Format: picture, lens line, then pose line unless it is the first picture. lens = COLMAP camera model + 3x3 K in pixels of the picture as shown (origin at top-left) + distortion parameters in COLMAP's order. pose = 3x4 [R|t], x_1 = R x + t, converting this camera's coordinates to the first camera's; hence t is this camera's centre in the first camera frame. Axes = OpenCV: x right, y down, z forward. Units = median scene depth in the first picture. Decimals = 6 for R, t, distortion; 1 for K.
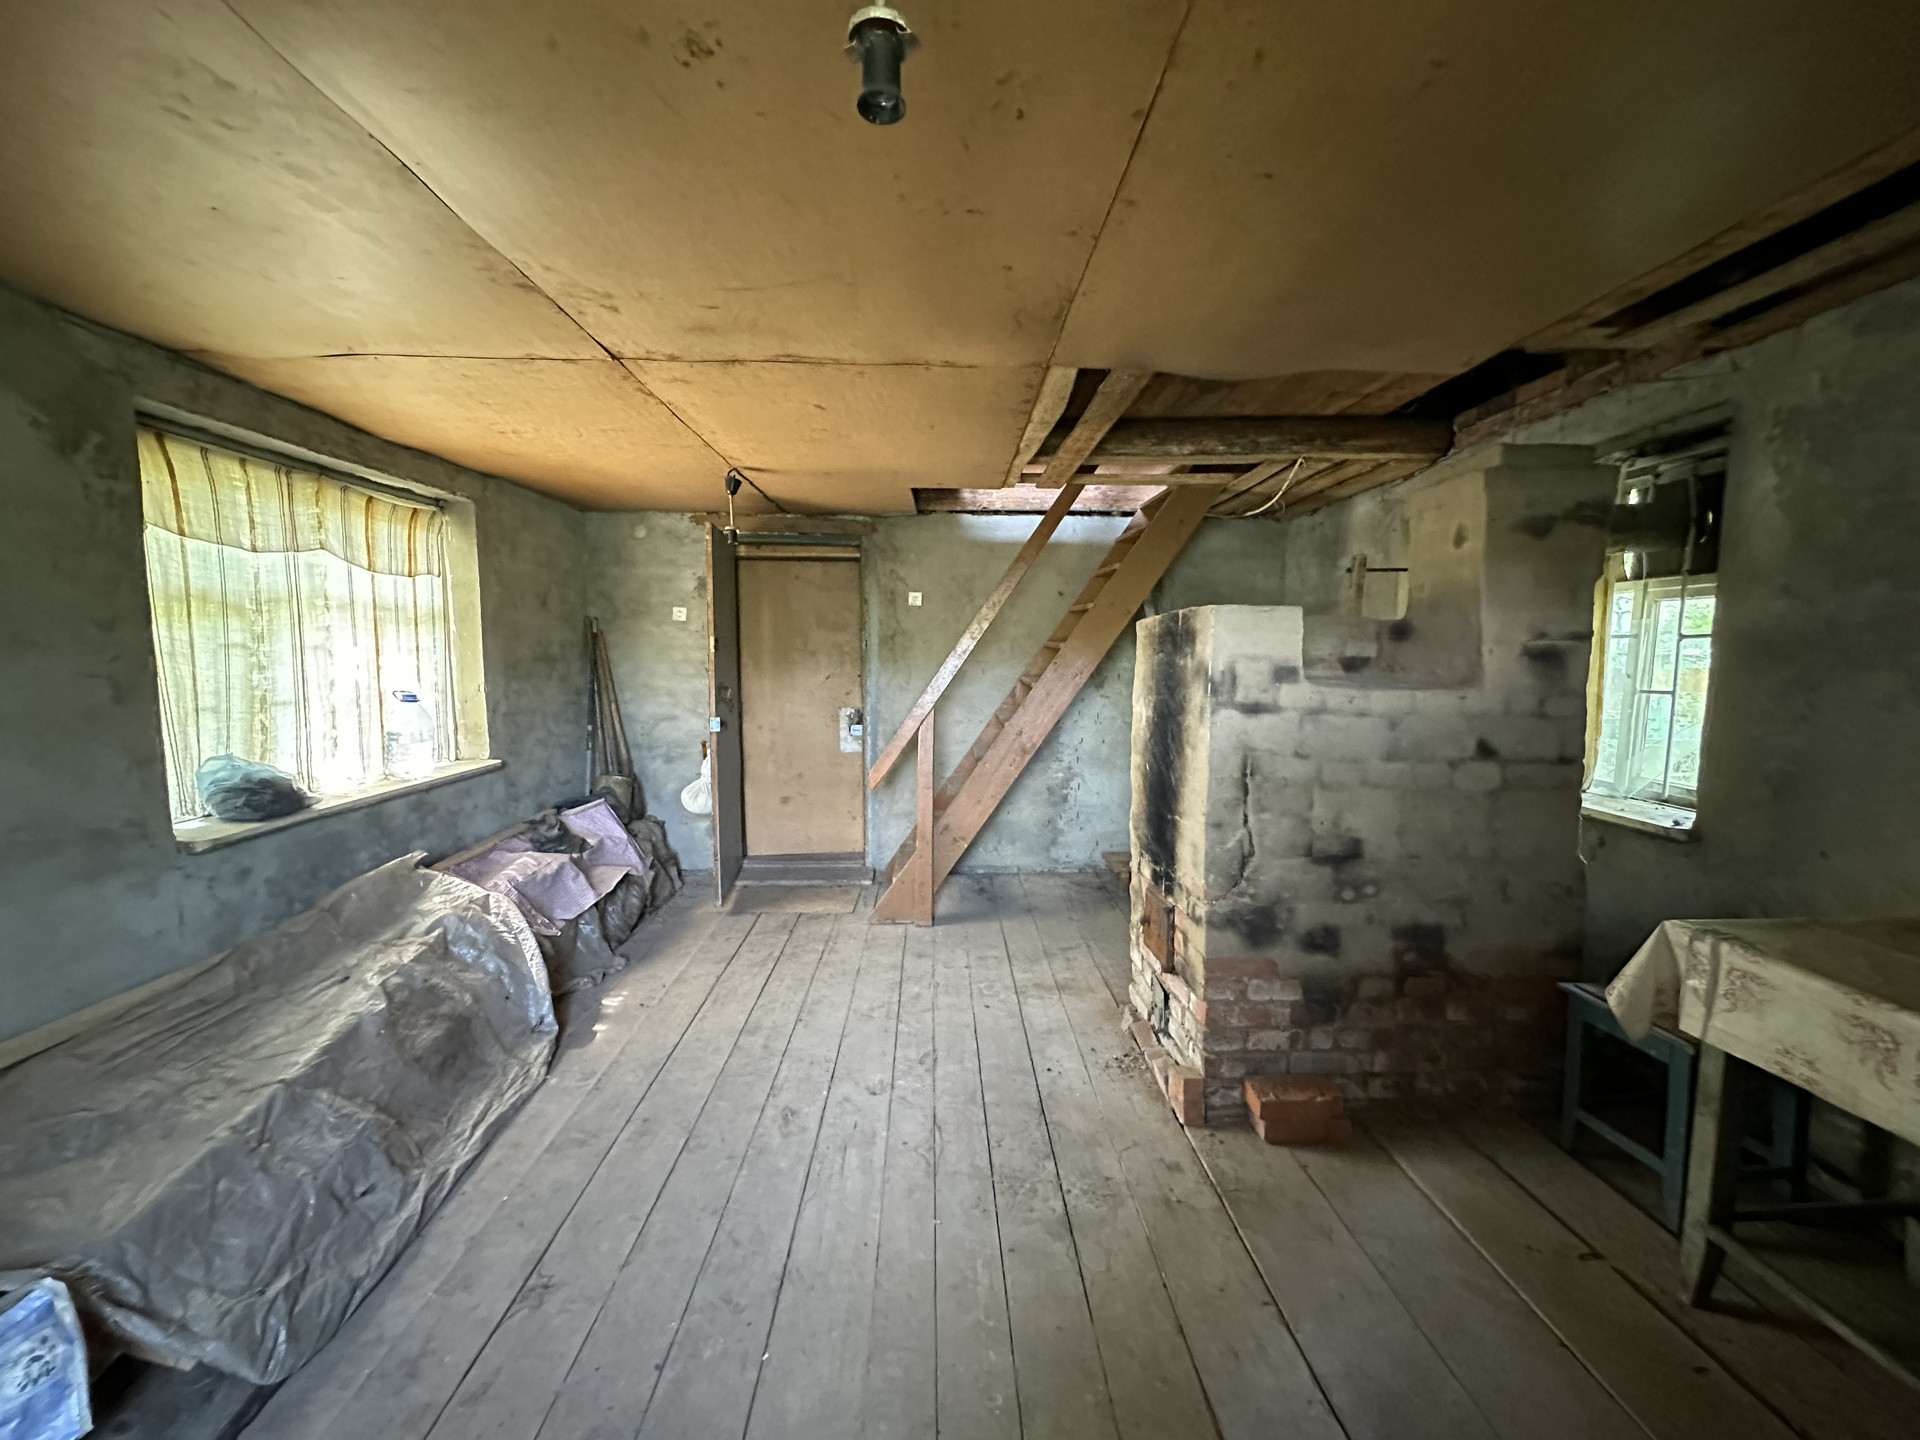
lens RADIAL K [[764.8, 0, 963.4], [0, 764.8, 718.1], [0, 0, 1]] dist [-0.003243, -0.000041]
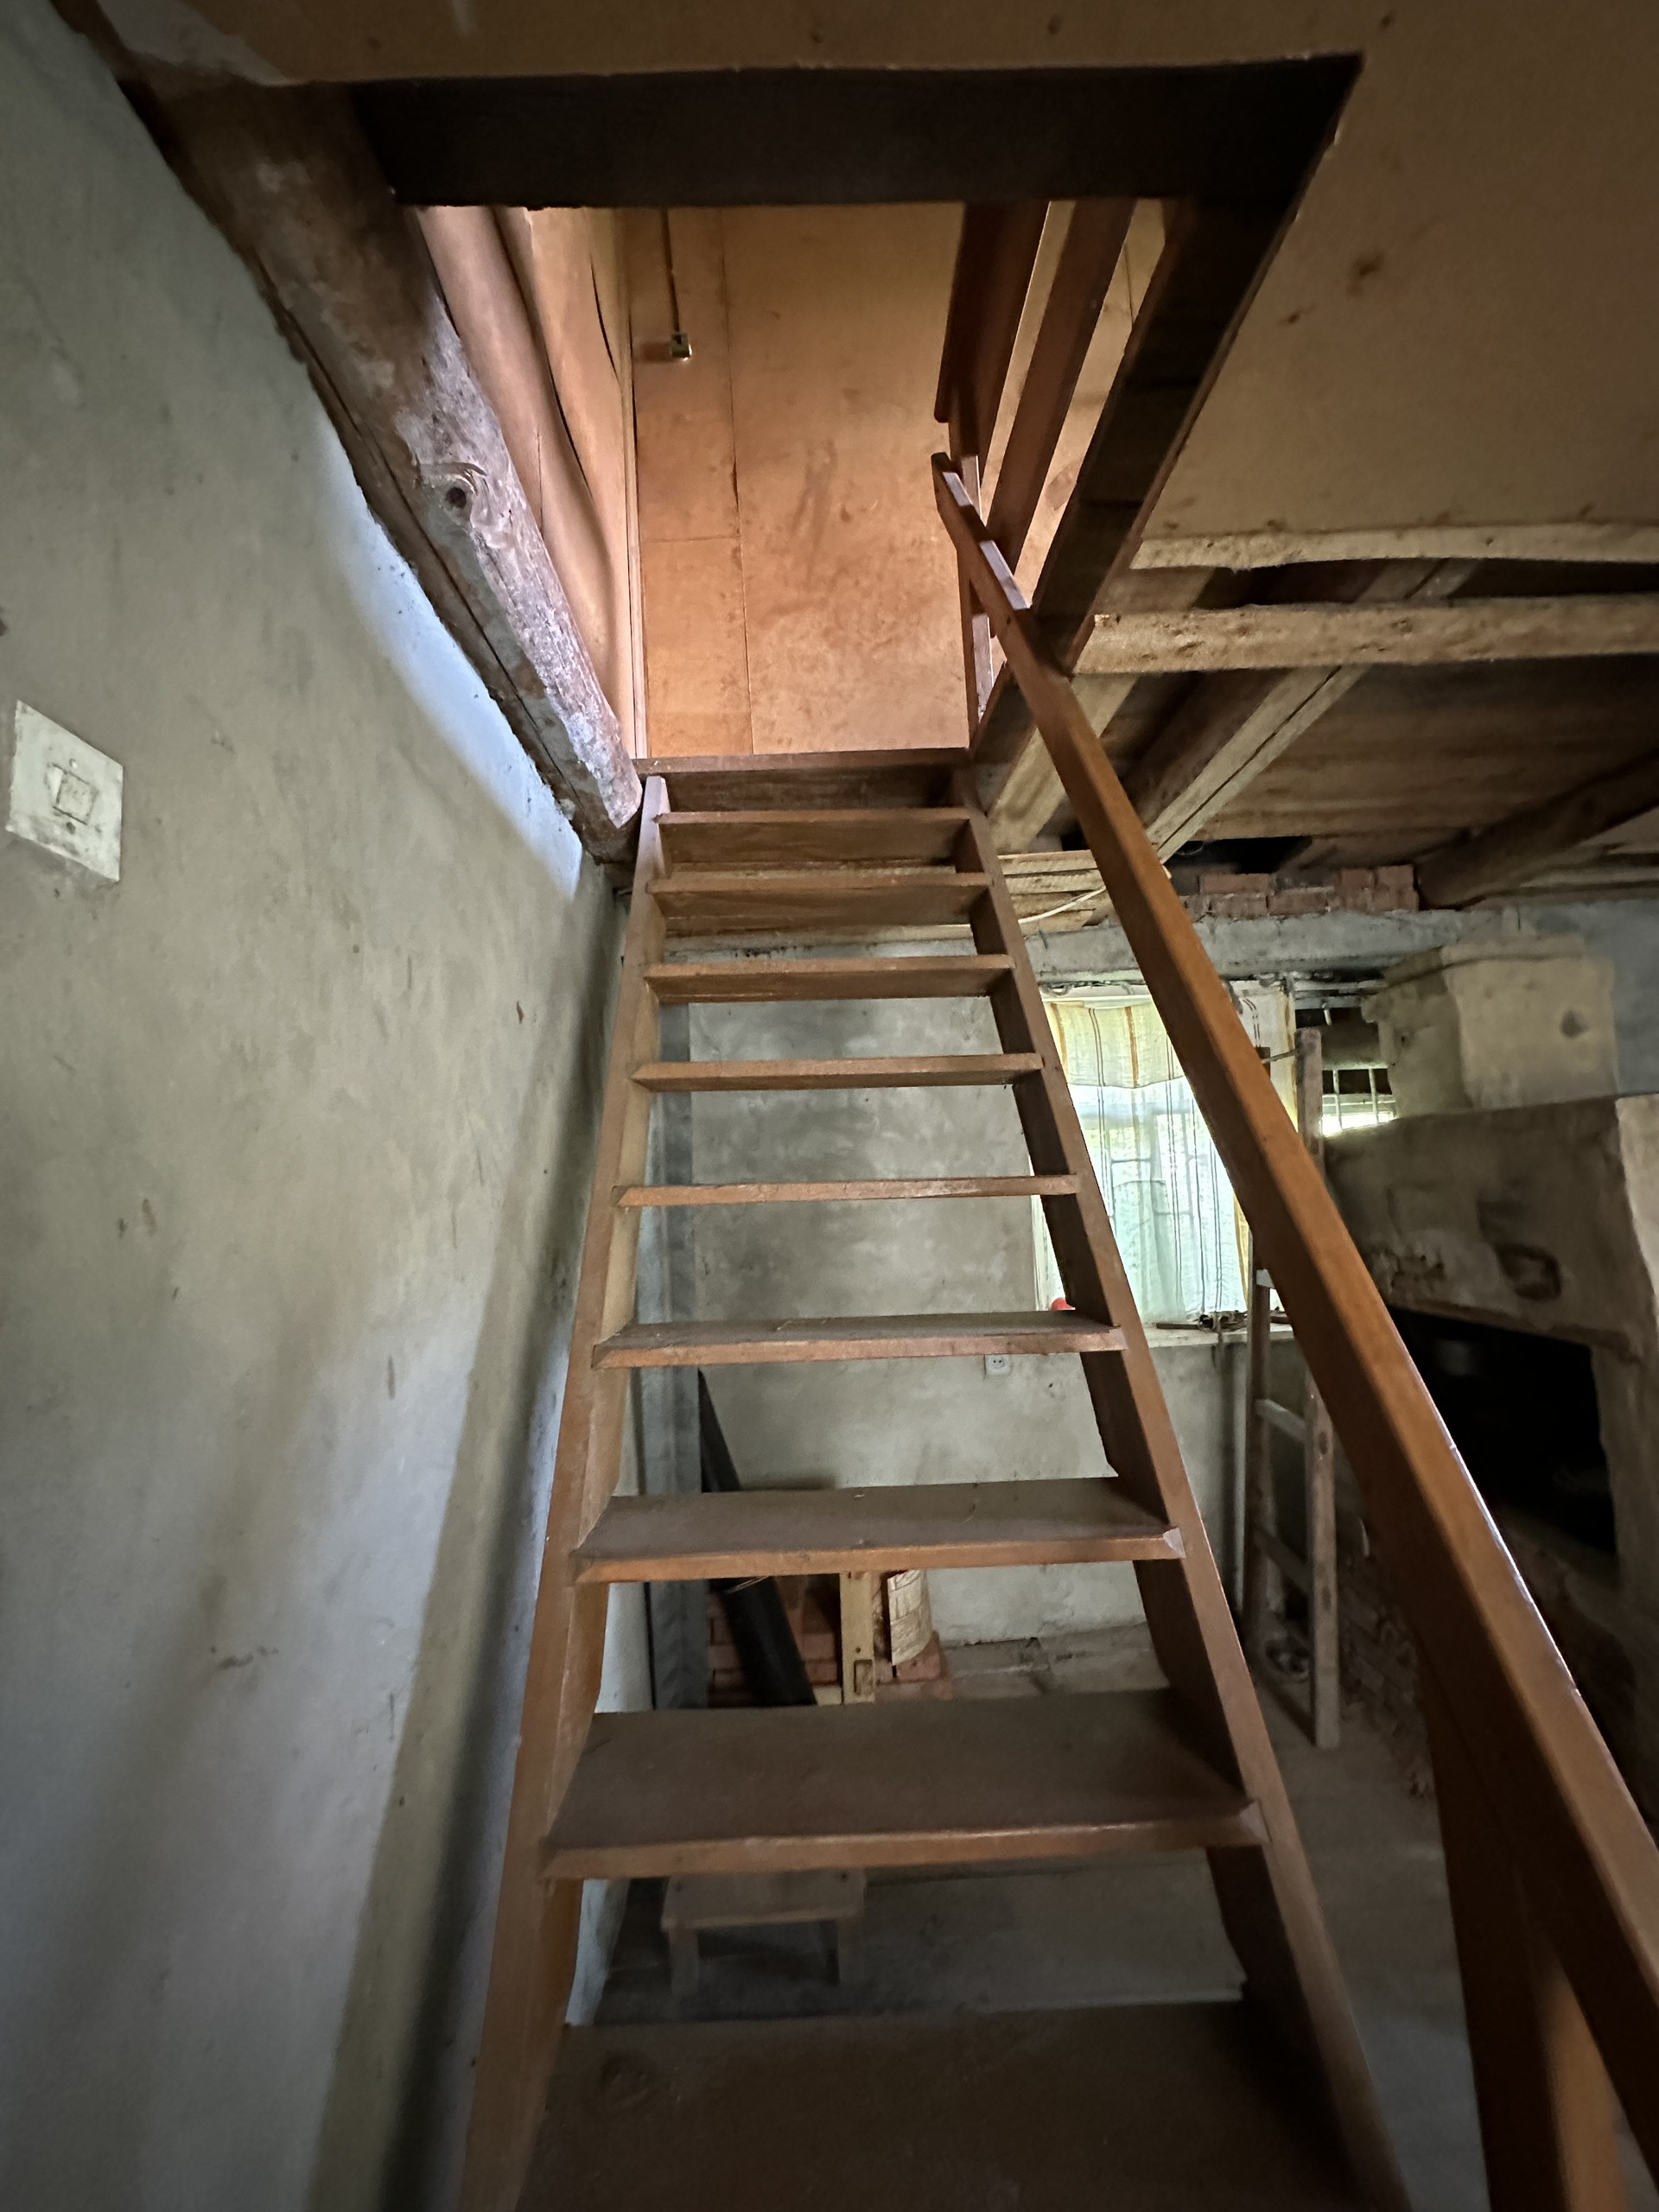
lens RADIAL K [[881.1, 0, 821.6], [0, 881.1, 1102.1], [0, 0, 1]] dist [-0.003243, -0.000041]
pose [[0.021721, 0.081176, 0.996463, -0.333813], [0.141358, 0.986436, -0.083440, -0.175386], [-0.989720, 0.142670, 0.009951, 1.723933]]
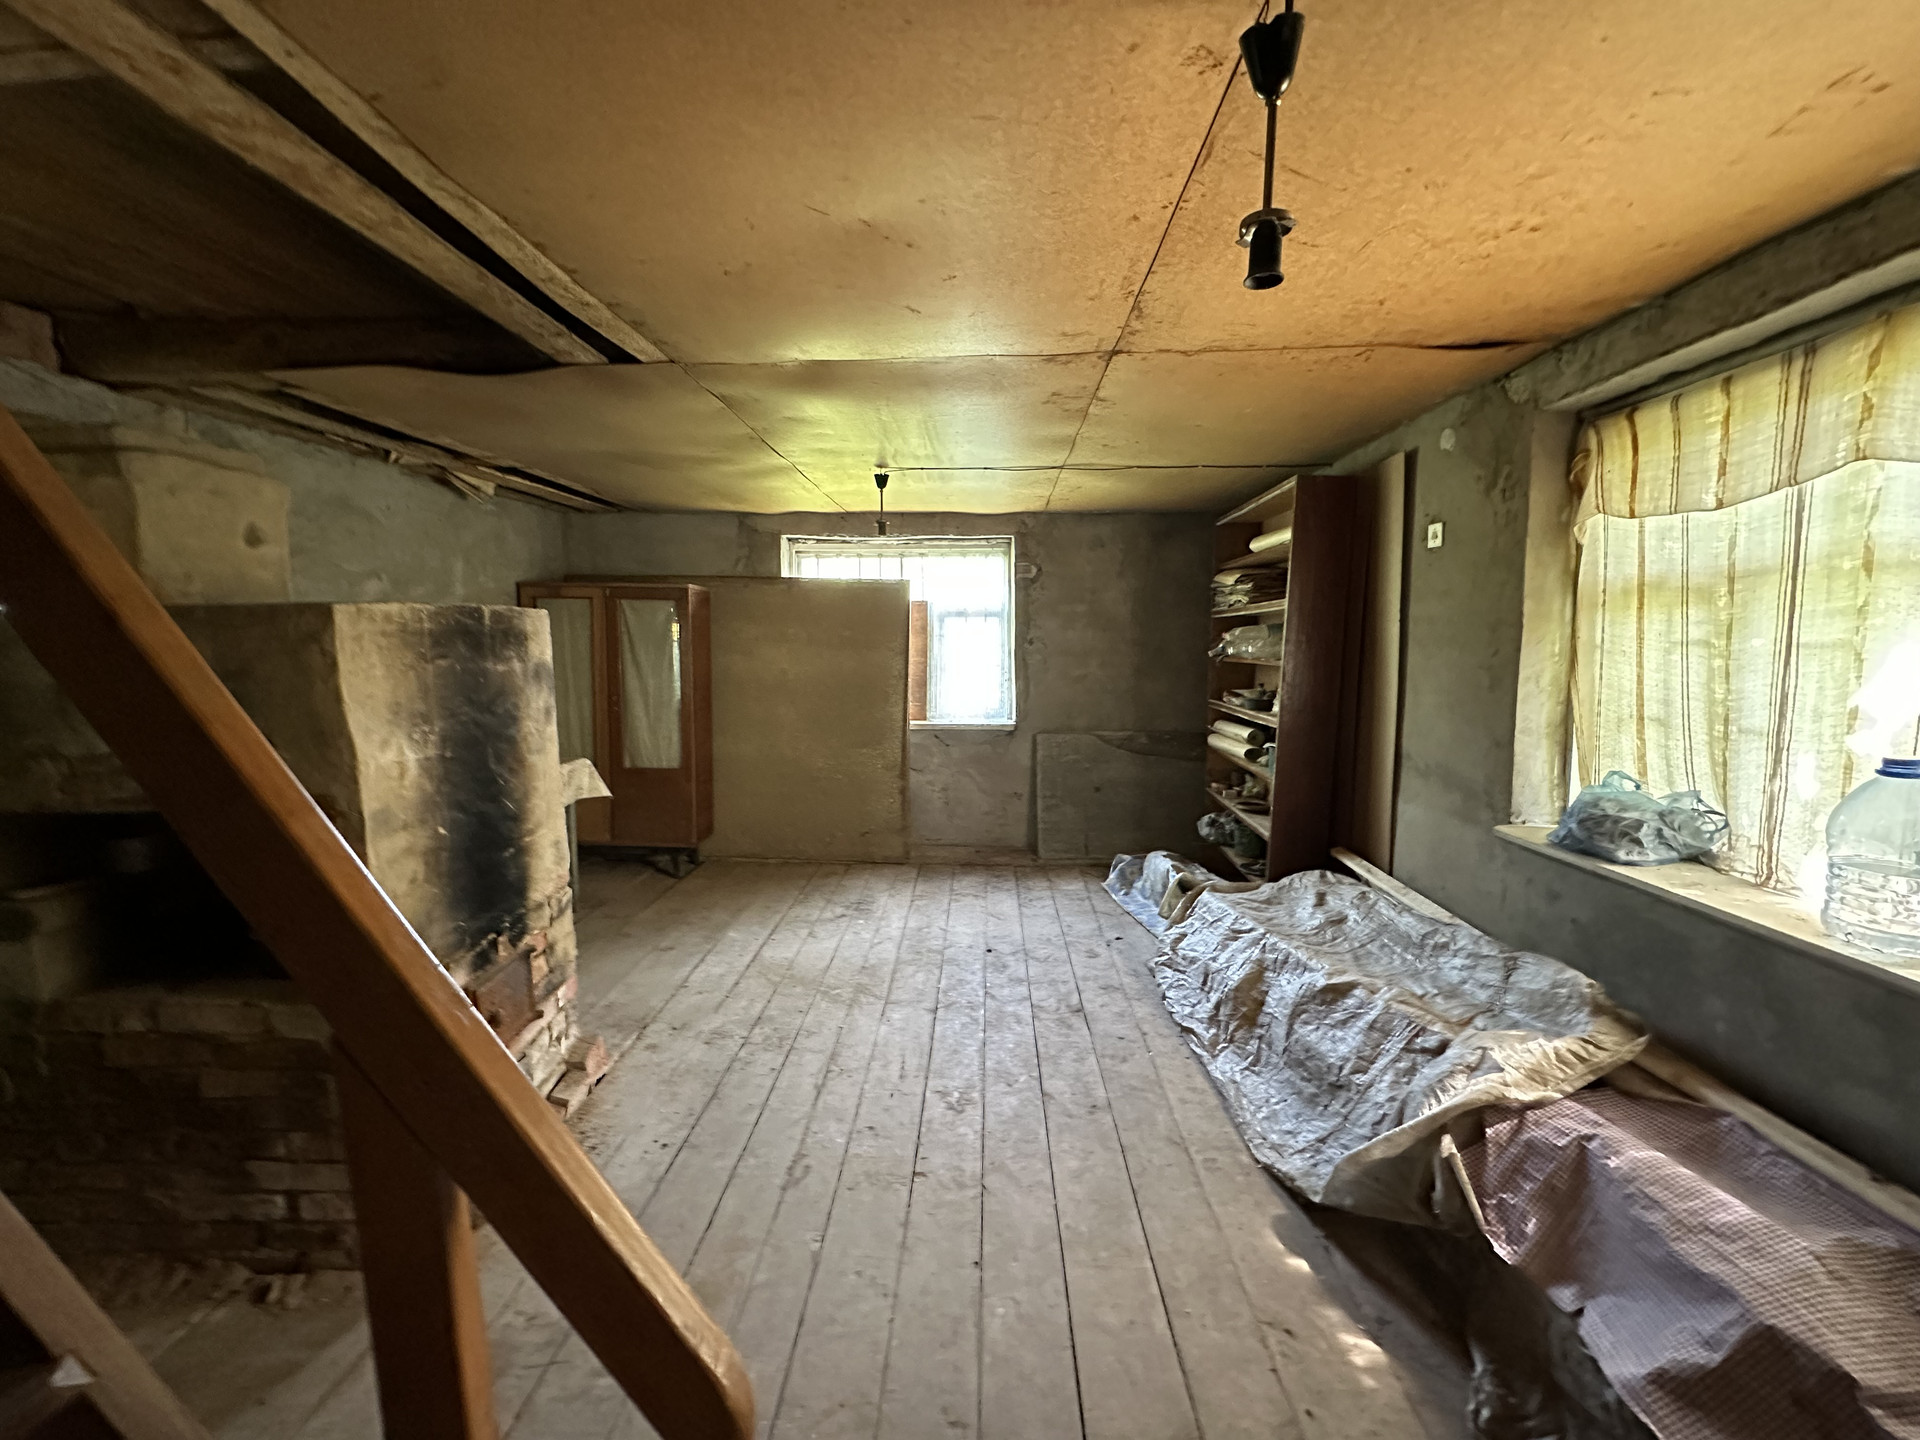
lens RADIAL K [[764.8, 0, 959.0], [0, 764.8, 726.7], [0, 0, 1]] dist [-0.003243, -0.000041]
pose [[-0.997588, -0.003011, 0.069353, -0.286011], [0.010968, 0.979673, 0.200301, -0.172657], [-0.068546, 0.200578, -0.977277, 1.799724]]
